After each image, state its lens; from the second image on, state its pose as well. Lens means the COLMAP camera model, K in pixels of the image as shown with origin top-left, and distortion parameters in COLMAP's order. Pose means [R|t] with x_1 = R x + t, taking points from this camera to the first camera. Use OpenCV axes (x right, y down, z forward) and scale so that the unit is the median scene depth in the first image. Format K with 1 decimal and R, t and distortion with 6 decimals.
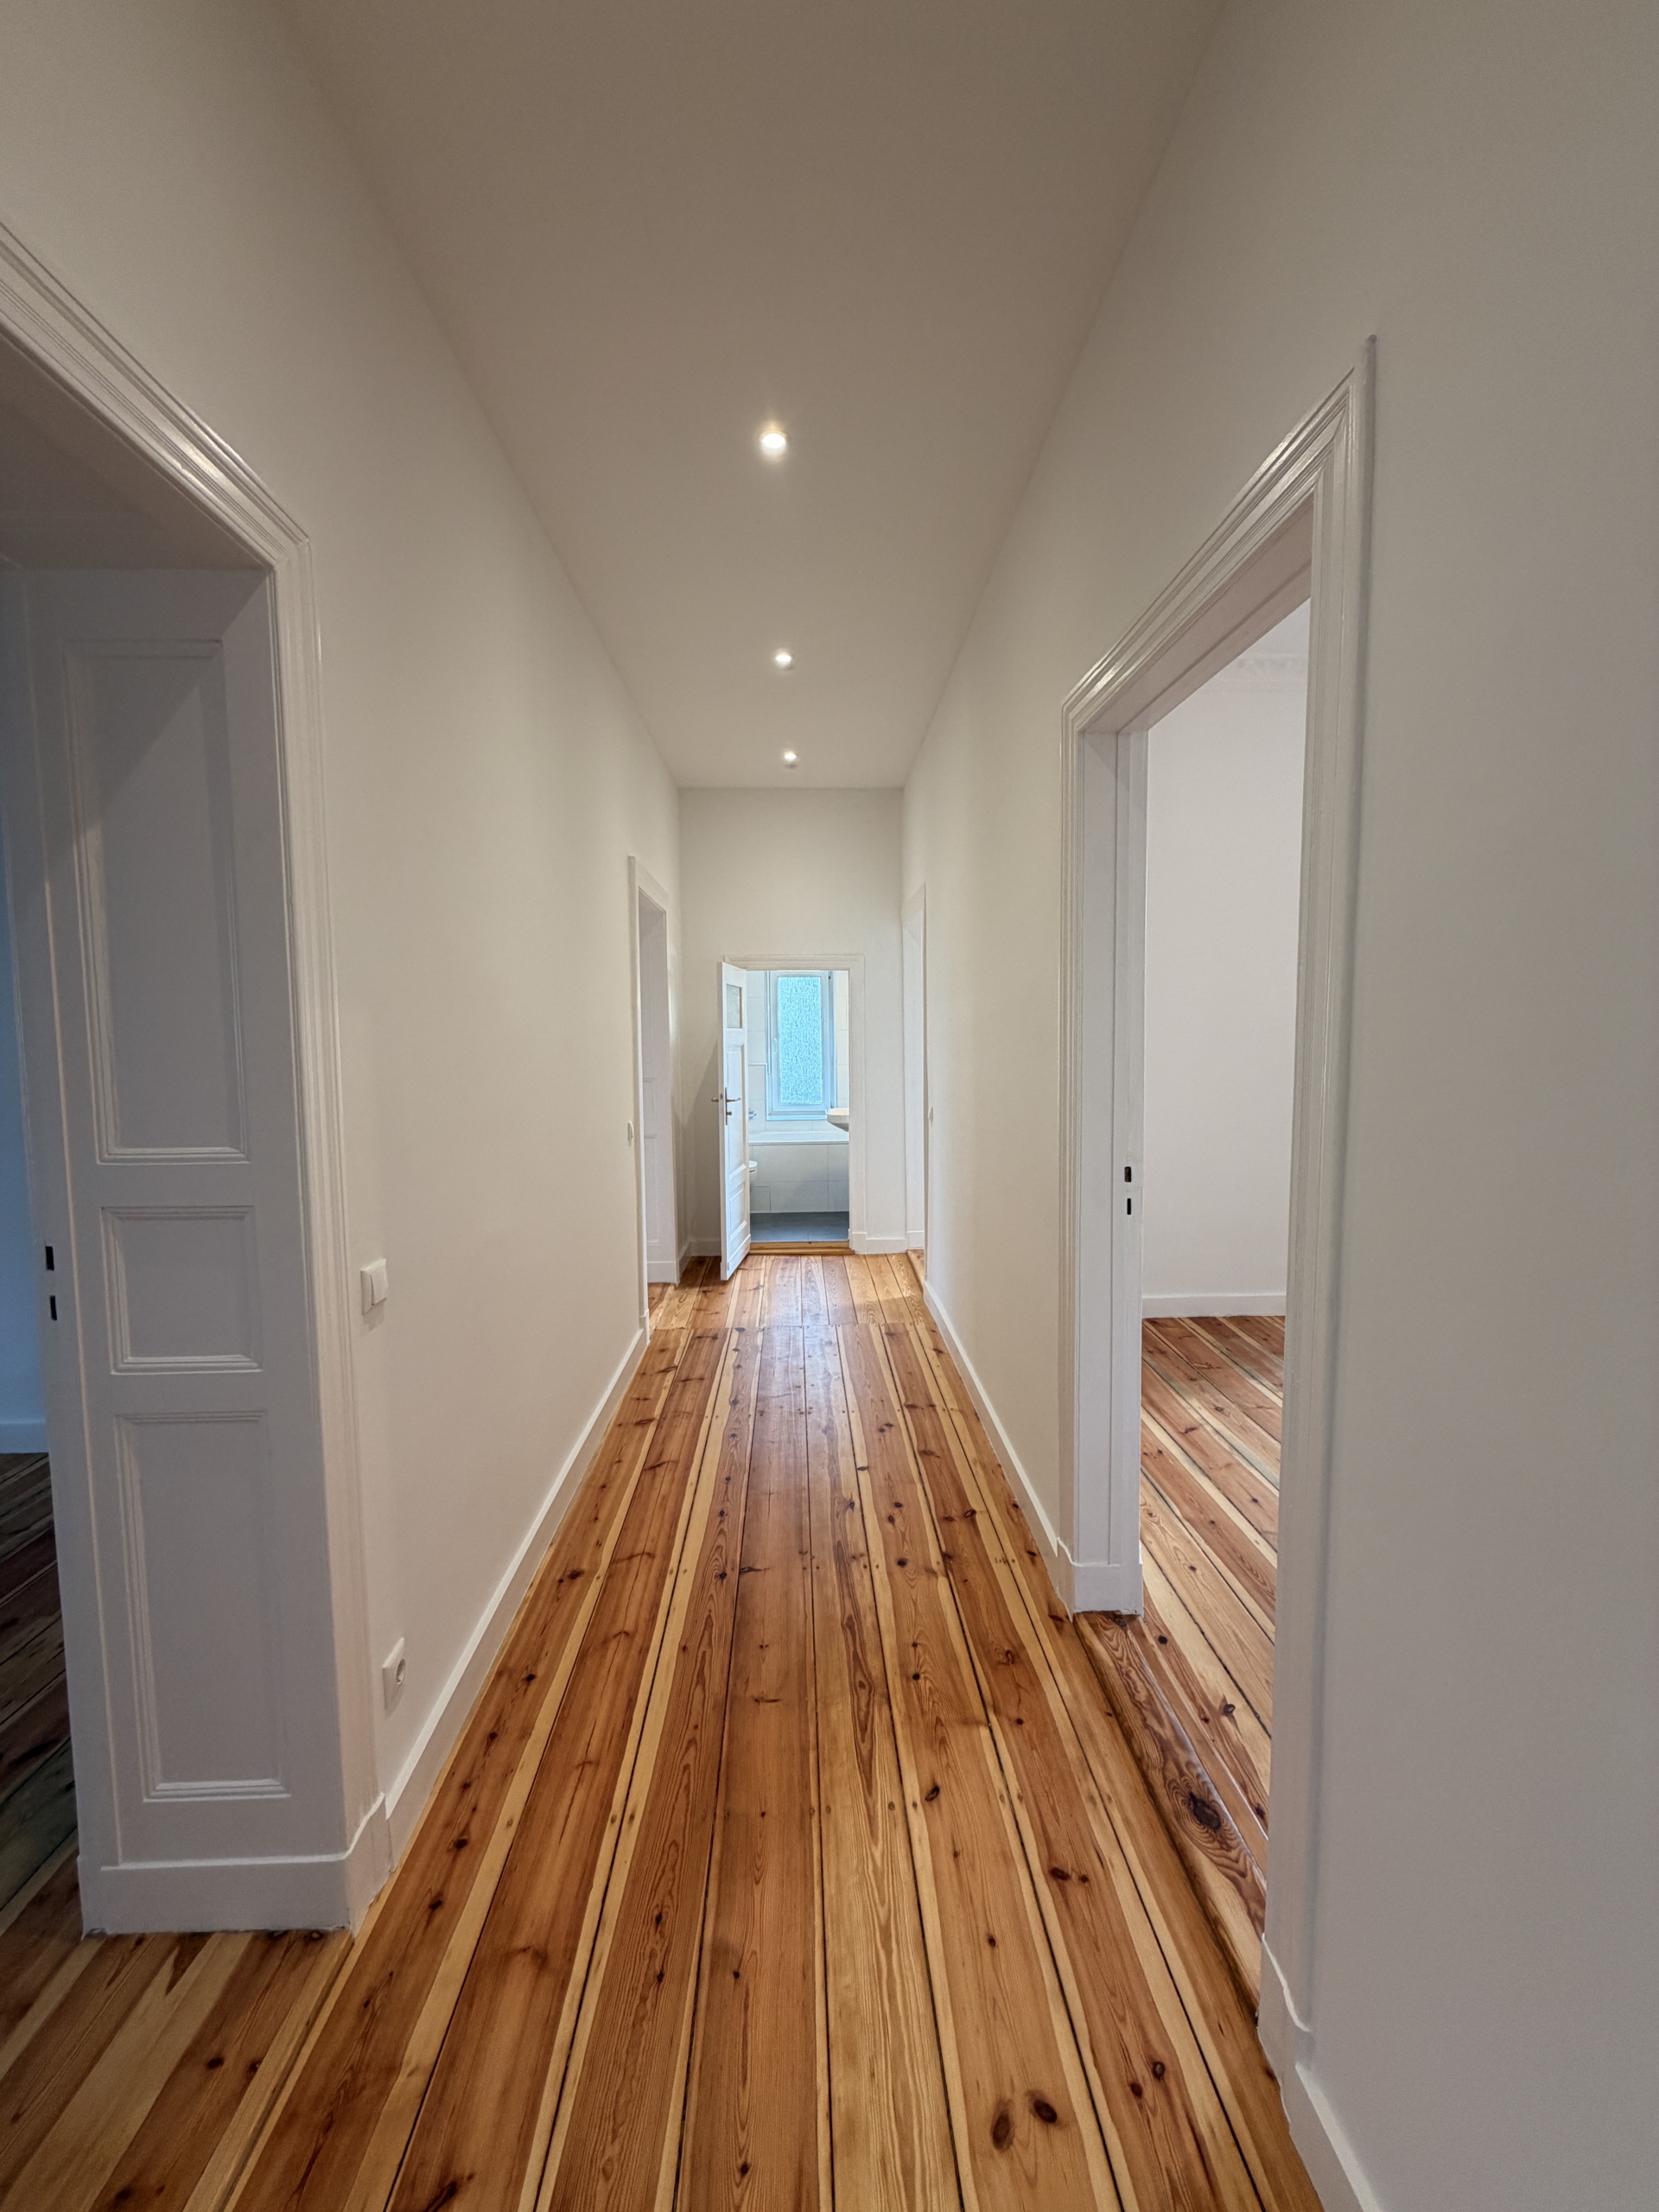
lens RADIAL K [[882.7, 0, 815.9], [0, 882.7, 1104.1], [0, 0, 1]] dist [-0.001279, 0.000184]
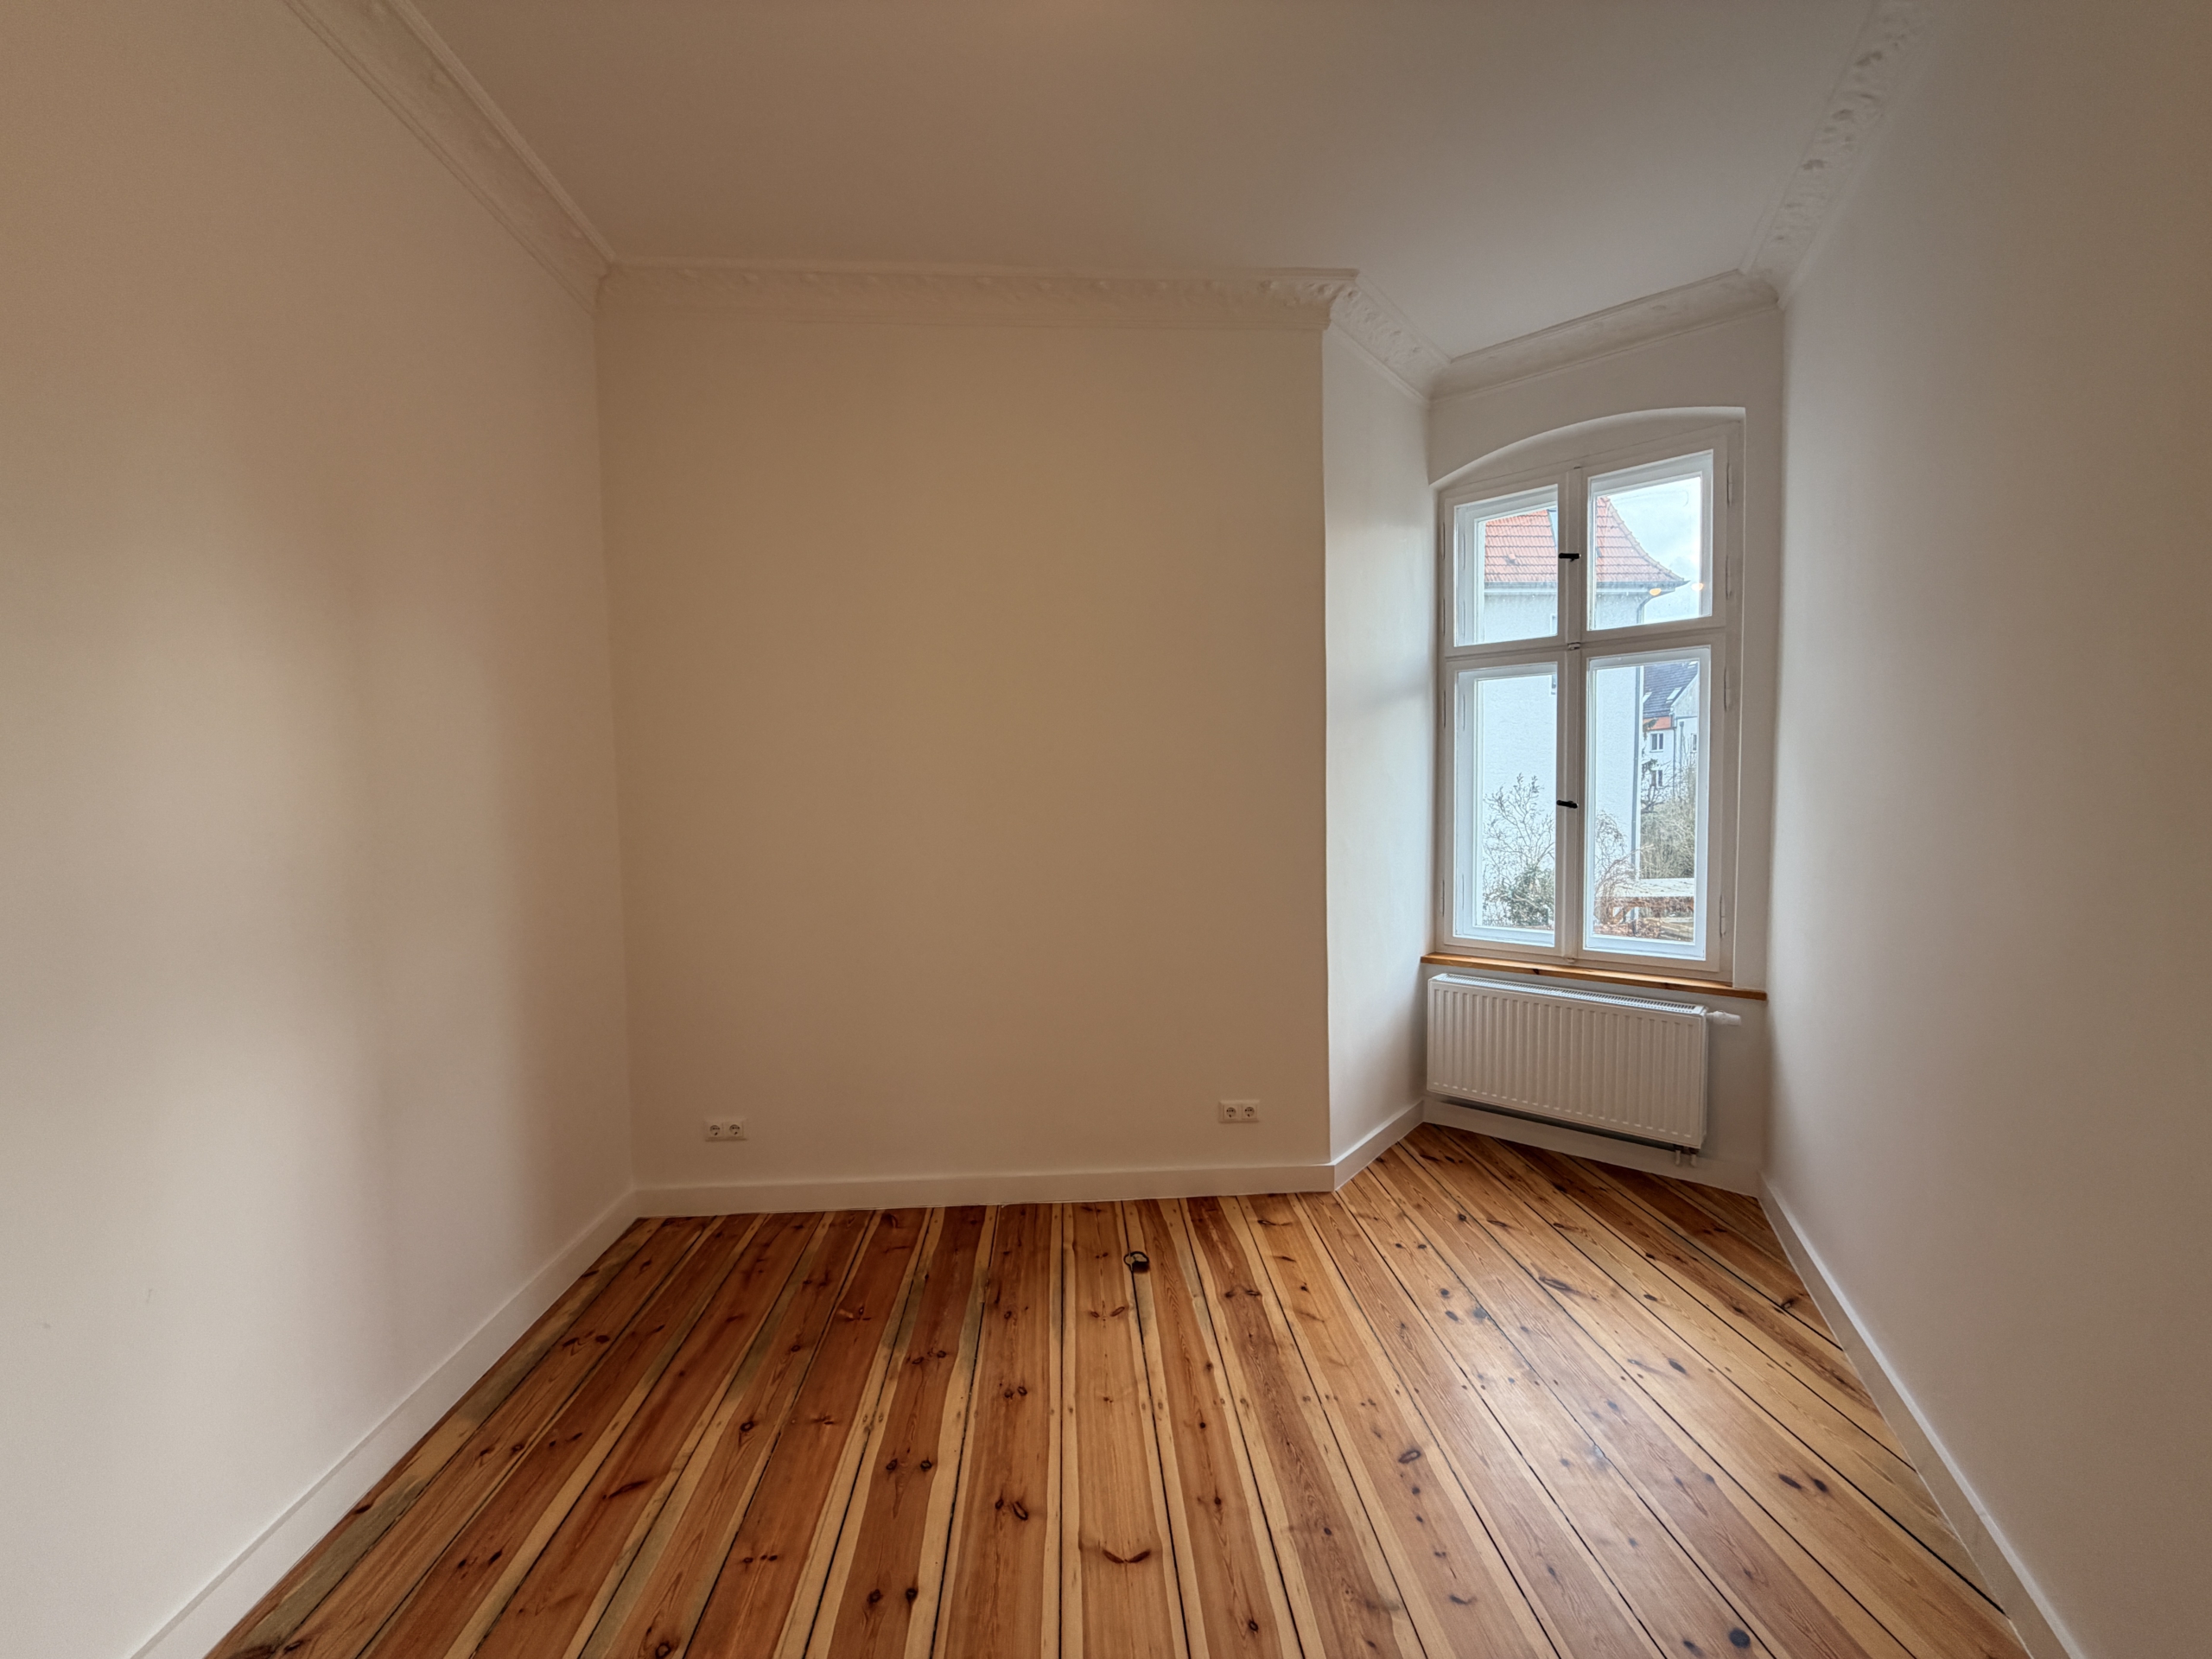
lens RADIAL K [[882.7, 0, 1098.5], [0, 882.7, 832.8], [0, 0, 1]] dist [-0.001279, 0.000184]
pose [[0.999752, -0.009246, 0.020279, 0.641406], [0.010009, 0.999232, -0.037878, -0.035106], [-0.019914, 0.038072, 0.999077, 0.345177]]
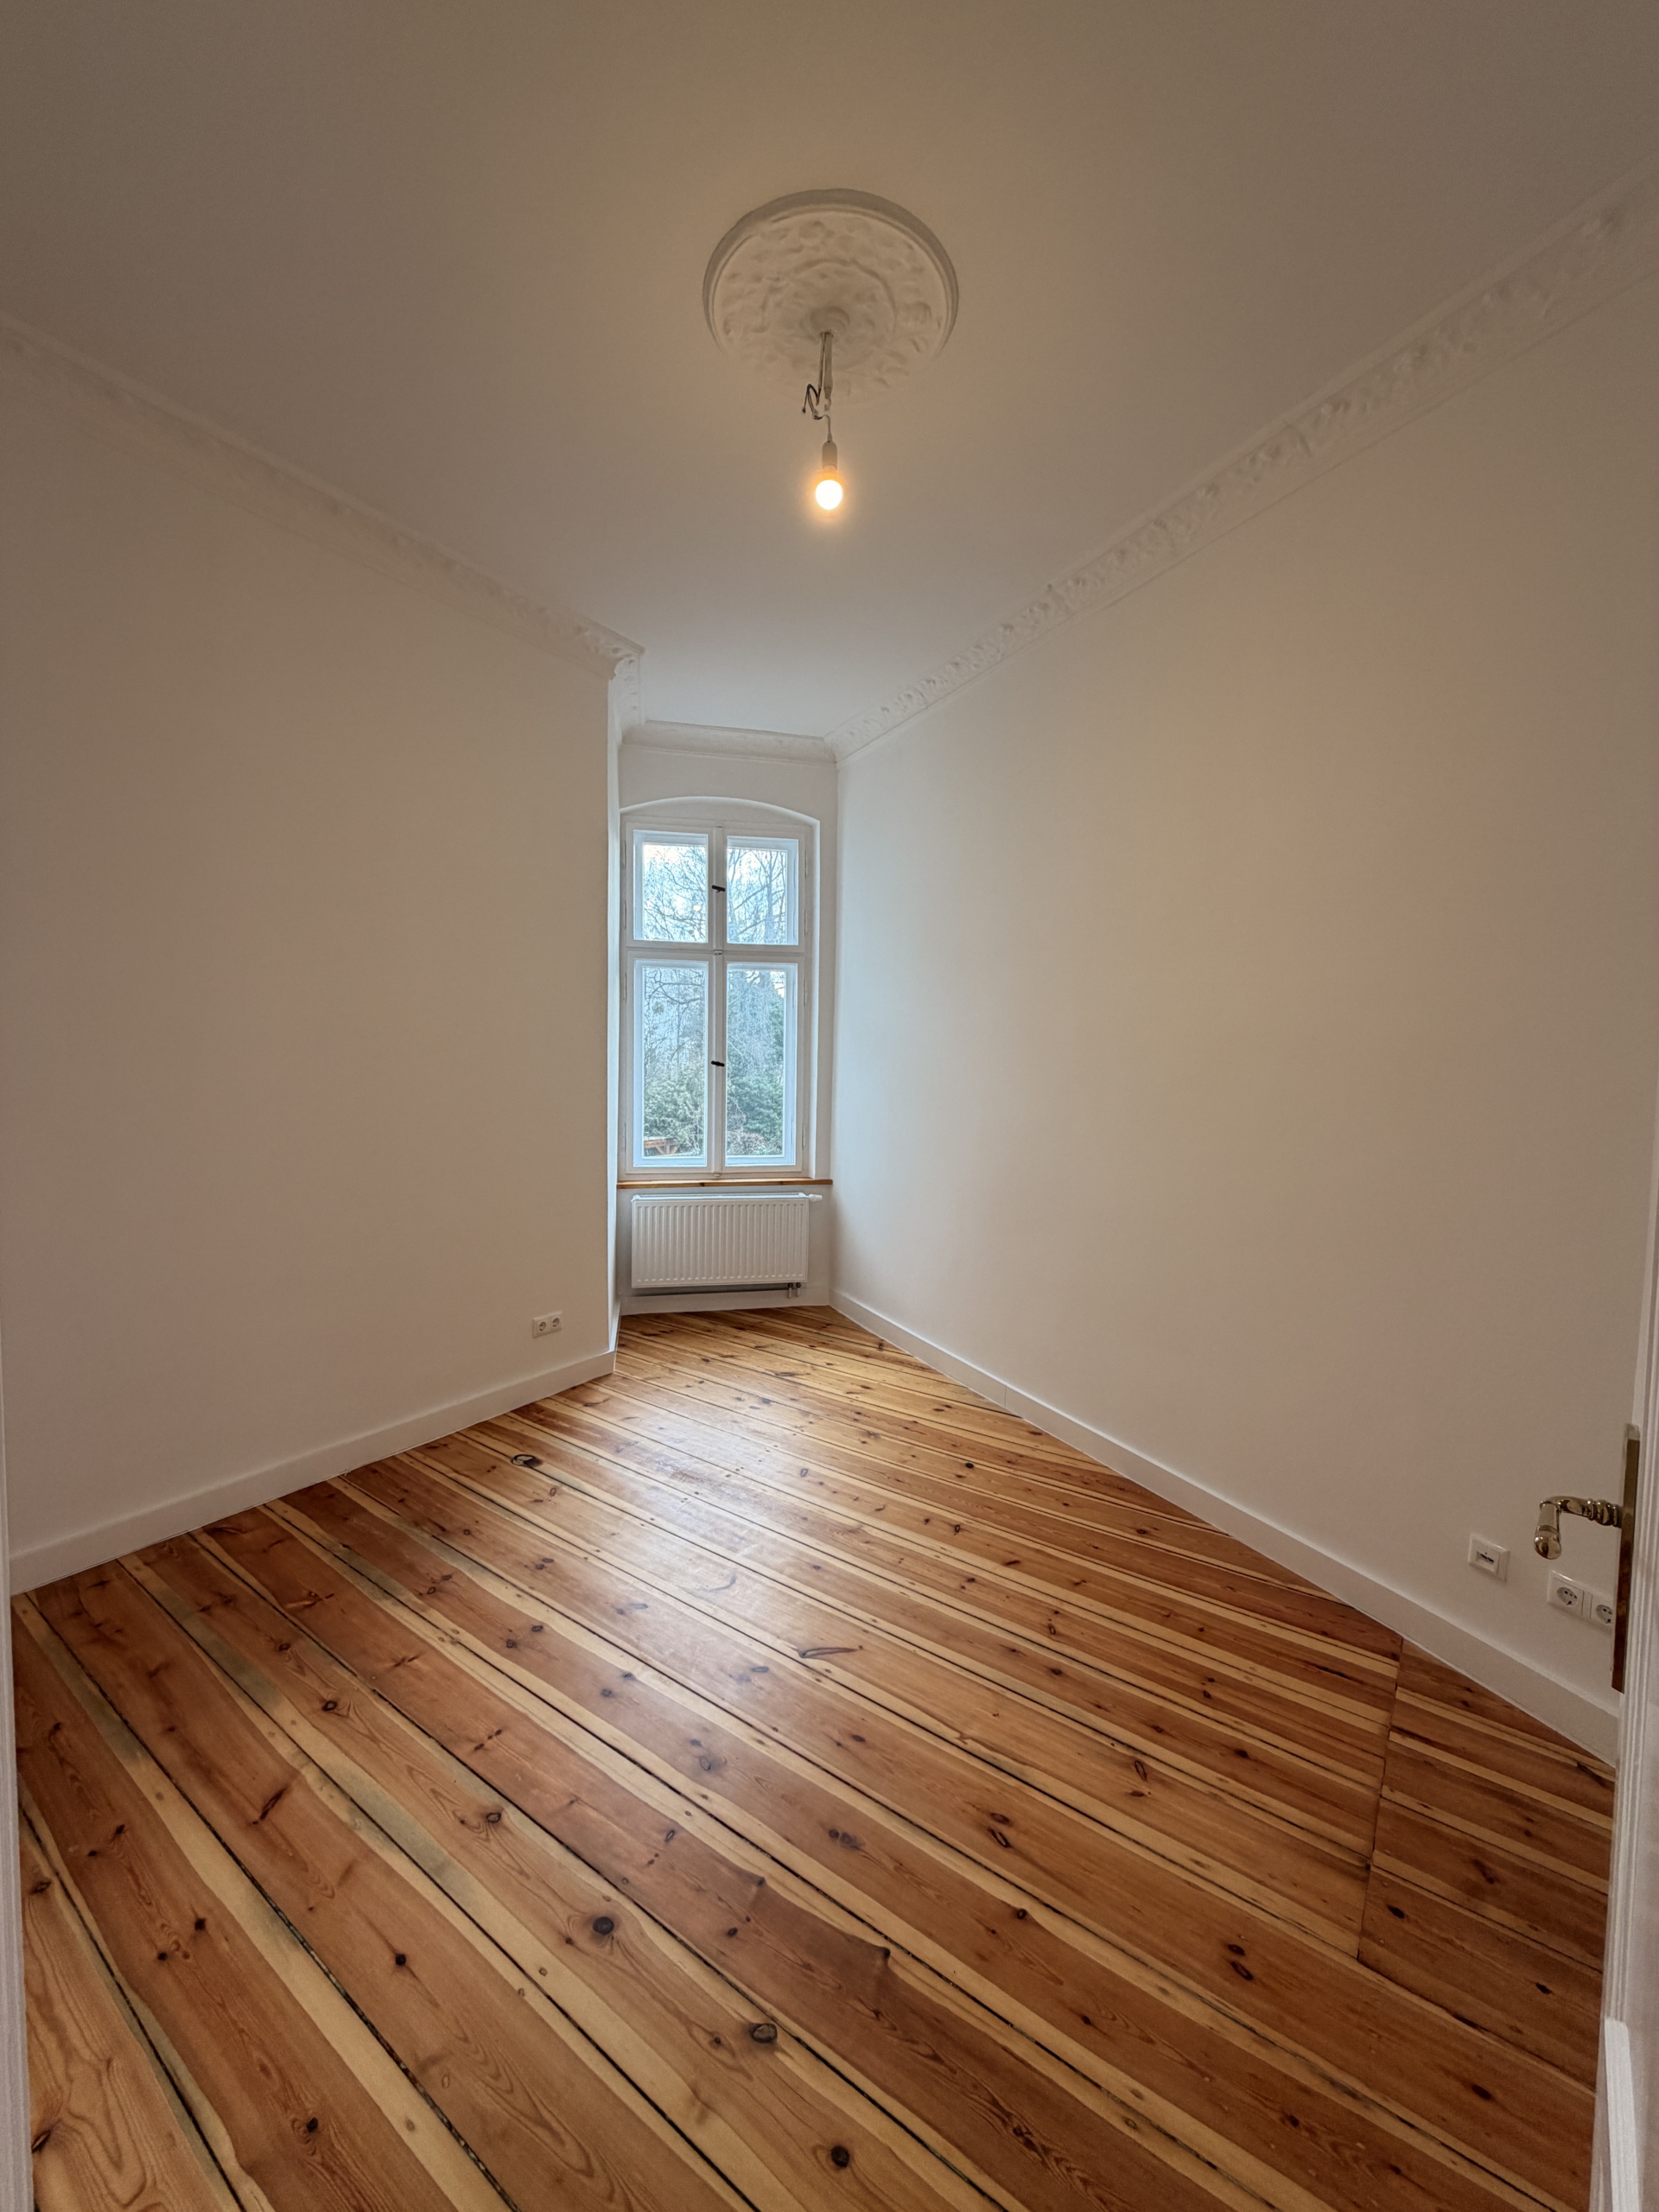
lens RADIAL K [[882.7, 0, 826.4], [0, 882.7, 1099.6], [0, 0, 1]] dist [-0.001279, 0.000184]
pose [[0.595175, -0.027293, 0.803133, 0.184882], [0.053526, 0.998550, -0.005732, -0.025661], [-0.801812, 0.046400, 0.595772, 0.353725]]
